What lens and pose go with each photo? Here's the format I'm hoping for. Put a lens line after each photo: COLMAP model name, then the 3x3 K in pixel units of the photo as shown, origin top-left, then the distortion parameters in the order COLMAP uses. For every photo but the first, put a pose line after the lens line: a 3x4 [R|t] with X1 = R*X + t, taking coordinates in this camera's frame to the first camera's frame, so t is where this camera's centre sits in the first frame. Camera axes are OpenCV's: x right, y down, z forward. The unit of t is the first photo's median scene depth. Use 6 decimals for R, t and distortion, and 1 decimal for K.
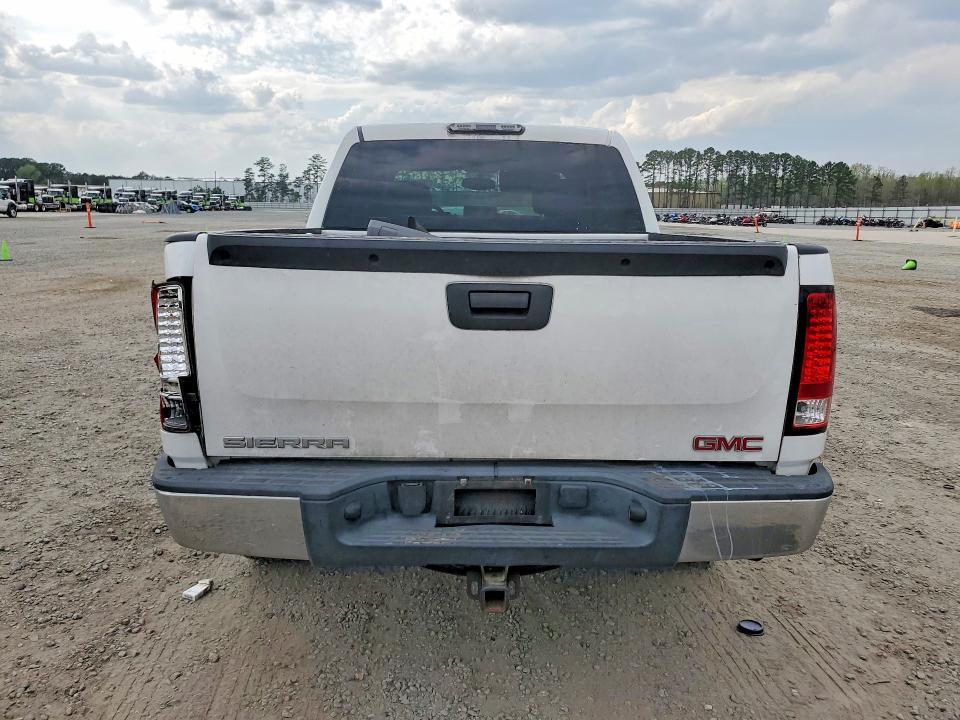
lens RADIAL K [[704.7, 0, 479.5], [0, 704.7, 348.1], [0, 0, 1]] dist [0.029148, -0.004064]
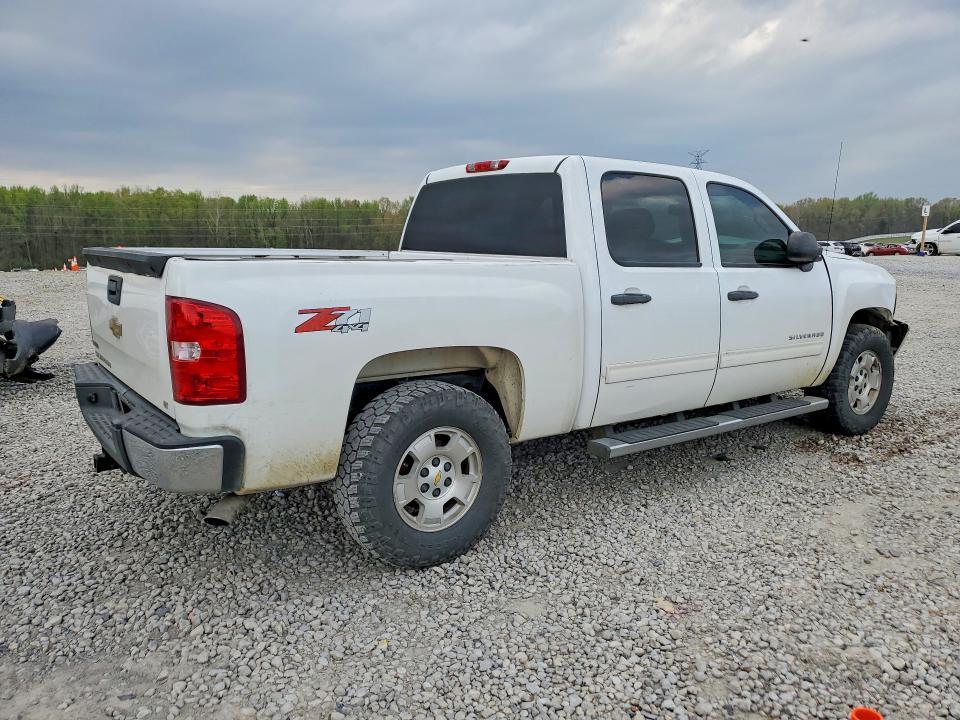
lens RADIAL K [[704.7, 0, 479.5], [0, 704.7, 348.1], [0, 0, 1]] dist [0.029148, -0.004064]
pose [[0.556839, 0.127554, -0.820768, 1.870560], [-0.164054, 0.985563, 0.041865, -0.127038], [0.814259, 0.111339, 0.569725, 0.718830]]
